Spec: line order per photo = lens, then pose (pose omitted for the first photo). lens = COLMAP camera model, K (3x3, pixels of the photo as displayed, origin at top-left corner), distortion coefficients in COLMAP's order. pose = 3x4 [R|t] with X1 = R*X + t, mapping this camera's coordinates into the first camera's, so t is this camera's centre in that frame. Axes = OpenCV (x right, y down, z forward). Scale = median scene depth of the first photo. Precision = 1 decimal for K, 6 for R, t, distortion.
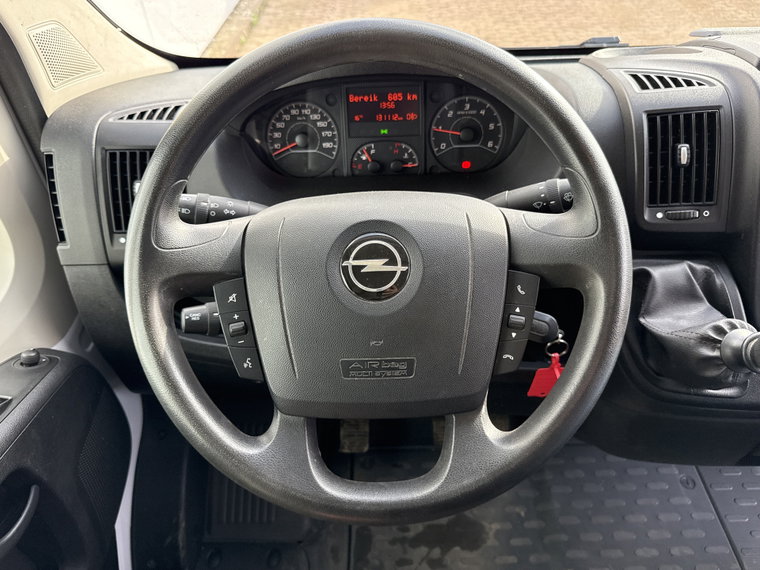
lens RADIAL K [[567.8, 0, 384.9], [0, 567.8, 279.8], [0, 0, 1]] dist [0.175279, -0.418643]
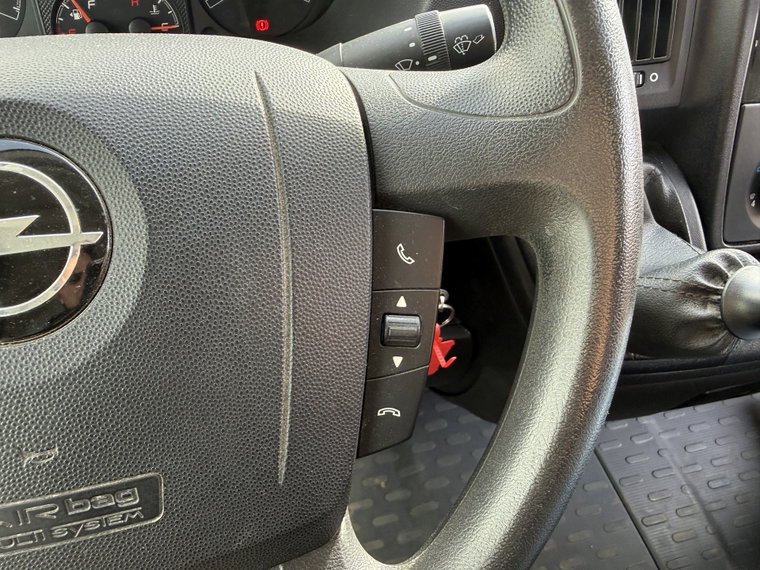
lens RADIAL K [[559.6, 0, 341.1], [0, 559.6, 285.6], [0, 0, 1]] dist [-0.002953, 0.001901]
pose [[0.969551, -0.127022, 0.209370, 0.067159], [0.094687, 0.982914, 0.157843, -0.019066], [-0.225842, -0.133212, 0.965013, 0.398241]]
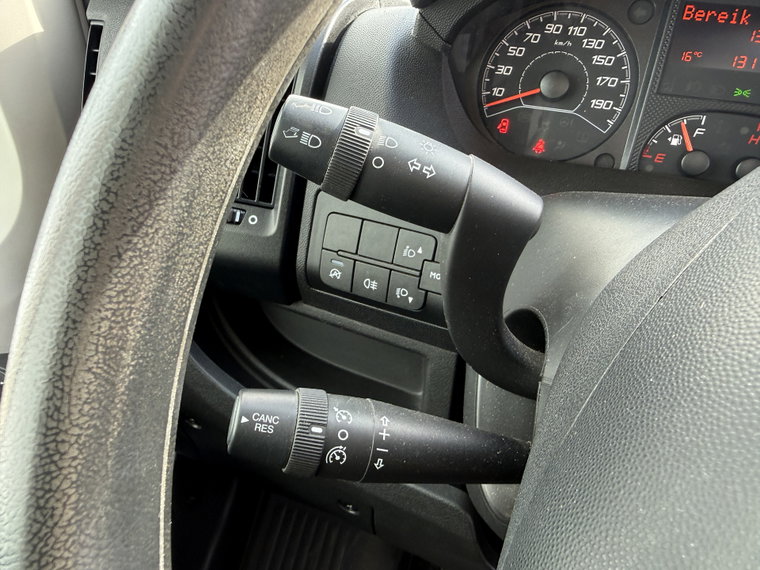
lens RADIAL K [[559.6, 0, 341.1], [0, 559.6, 285.6], [0, 0, 1]] dist [-0.002953, 0.001901]
pose [[0.947018, 0.230911, -0.223243, -0.173740], [-0.240668, 0.970456, -0.017148, -0.022076], [0.212688, 0.069967, 0.974612, 0.508855]]
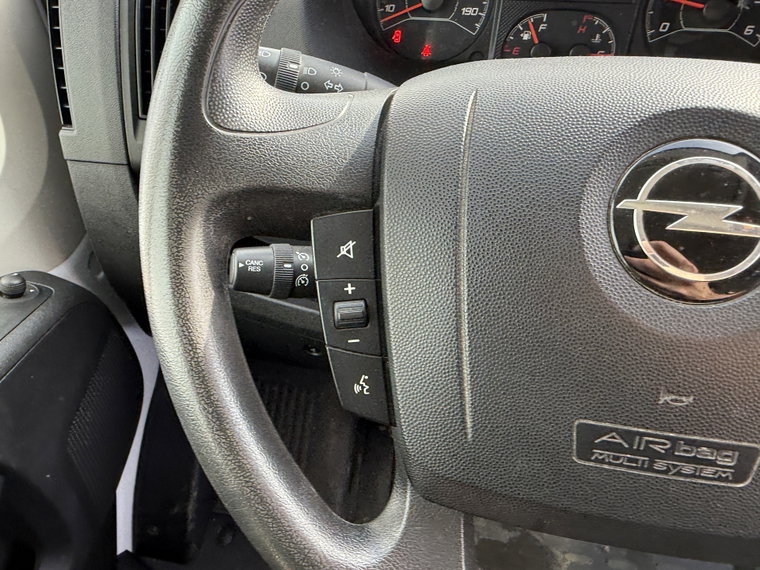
lens RADIAL K [[559.4, 0, 323.0], [0, 559.4, 289.0], [0, 0, 1]] dist [0.001858, -0.002956]
pose [[0.983523, 0.134314, -0.121006, -0.147500], [-0.118339, 0.984329, 0.130734, 0.003497], [0.136670, -0.114260, 0.984005, 0.349609]]
